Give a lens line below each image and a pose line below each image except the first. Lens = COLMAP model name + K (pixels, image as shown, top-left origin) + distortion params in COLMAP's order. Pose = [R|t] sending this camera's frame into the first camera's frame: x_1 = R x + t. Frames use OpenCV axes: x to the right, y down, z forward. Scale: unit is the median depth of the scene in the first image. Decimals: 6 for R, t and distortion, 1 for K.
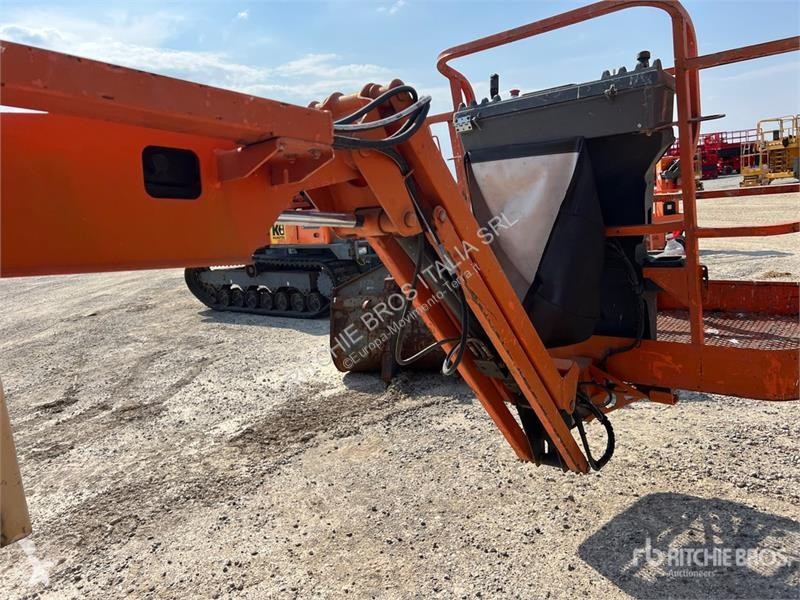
lens RADIAL K [[608.6, 0, 387.6], [0, 608.6, 298.3], [0, 0, 1]] dist [0.059411, -0.061542]
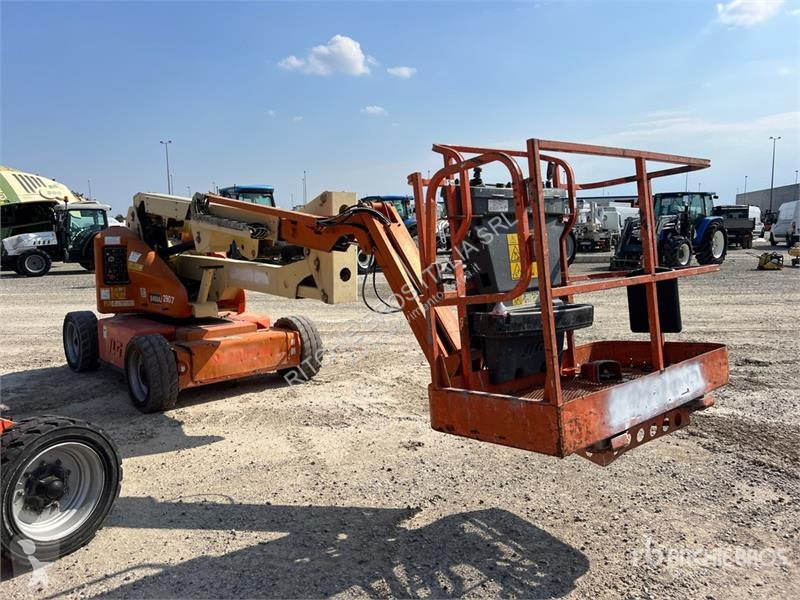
lens RADIAL K [[607.5, 0, 400.0], [0, 607.5, 300.0], [0, 0, 1]] dist [0.054084, -0.059446]
pose [[-0.120787, 0.236346, -0.964132, 1.267370], [-0.132967, 0.958639, 0.251657, -0.291830], [0.983733, 0.158595, -0.084365, 0.666431]]
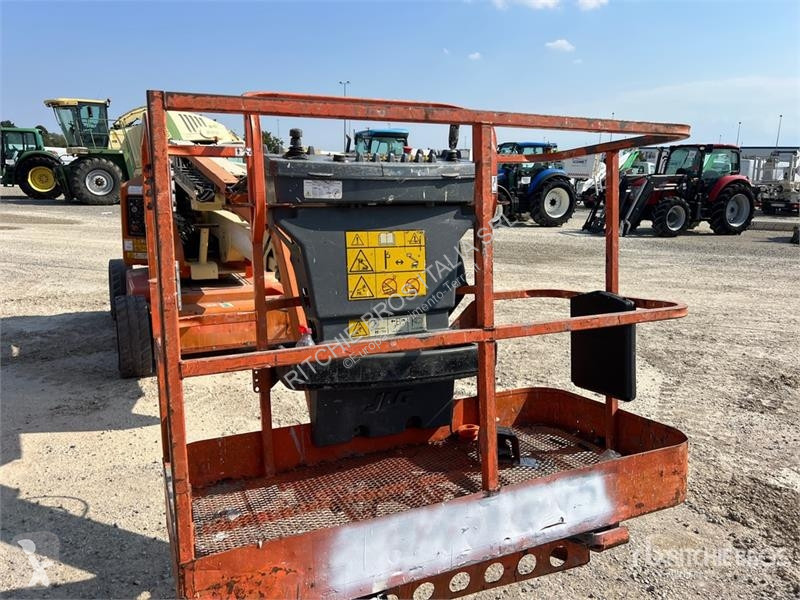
lens RADIAL K [[607.5, 0, 400.0], [0, 607.5, 300.0], [0, 0, 1]] dist [0.054084, -0.059446]
pose [[-0.399632, 0.297153, -0.867176, 0.840387], [-0.124718, 0.919579, 0.372585, -0.354295], [0.908152, 0.257049, -0.330433, 1.029063]]
